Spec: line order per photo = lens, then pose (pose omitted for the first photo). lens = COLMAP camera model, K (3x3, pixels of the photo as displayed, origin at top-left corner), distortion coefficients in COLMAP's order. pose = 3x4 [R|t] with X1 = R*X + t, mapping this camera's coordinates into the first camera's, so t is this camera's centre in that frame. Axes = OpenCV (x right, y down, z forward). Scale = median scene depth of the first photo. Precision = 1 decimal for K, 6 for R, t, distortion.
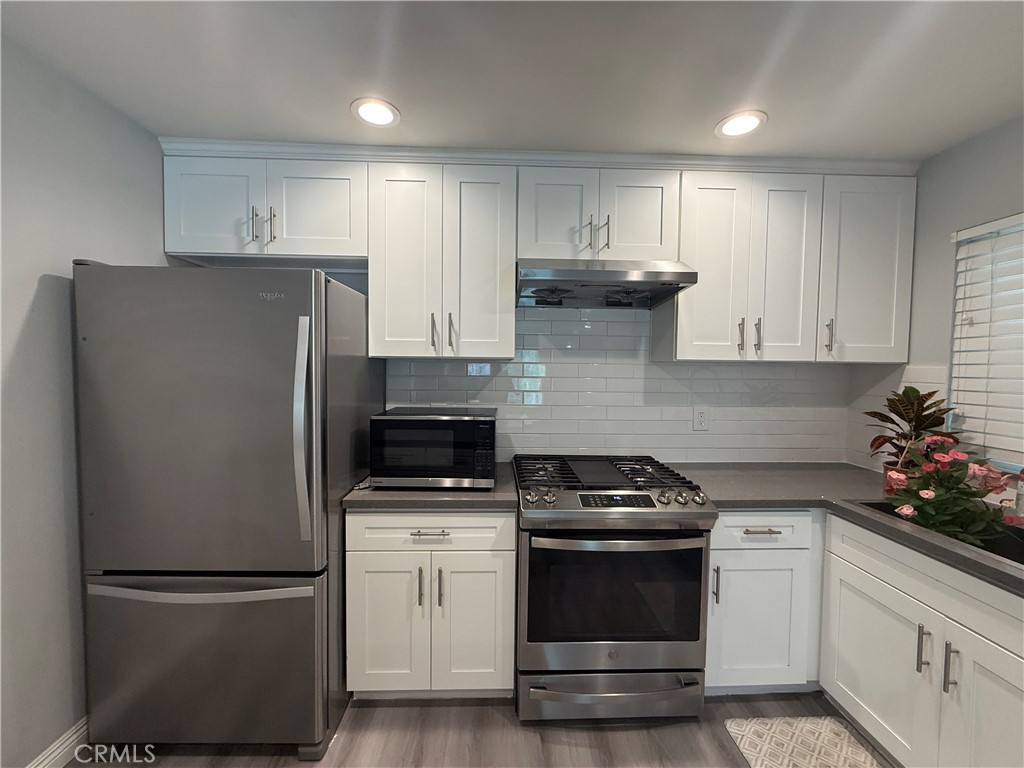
lens RADIAL K [[412.0, 0, 513.3], [0, 412.0, 382.8], [0, 0, 1]] dist [-0.002231, 0.000995]
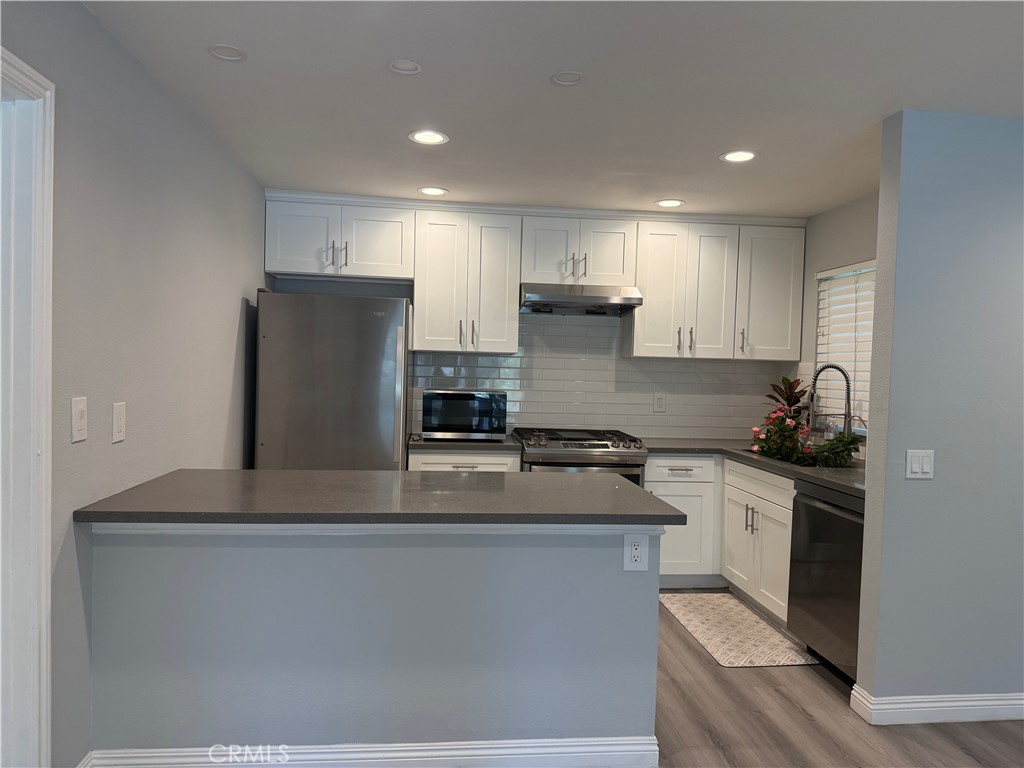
lens RADIAL K [[734.7, 0, 510.5], [0, 734.7, 389.9], [0, 0, 1]] dist [0.082190, -0.002545]
pose [[0.997904, 0.014169, 0.063144, -0.178820], [-0.013706, 0.999876, -0.007768, 0.085512], [-0.063246, 0.006887, 0.997974, -1.498717]]
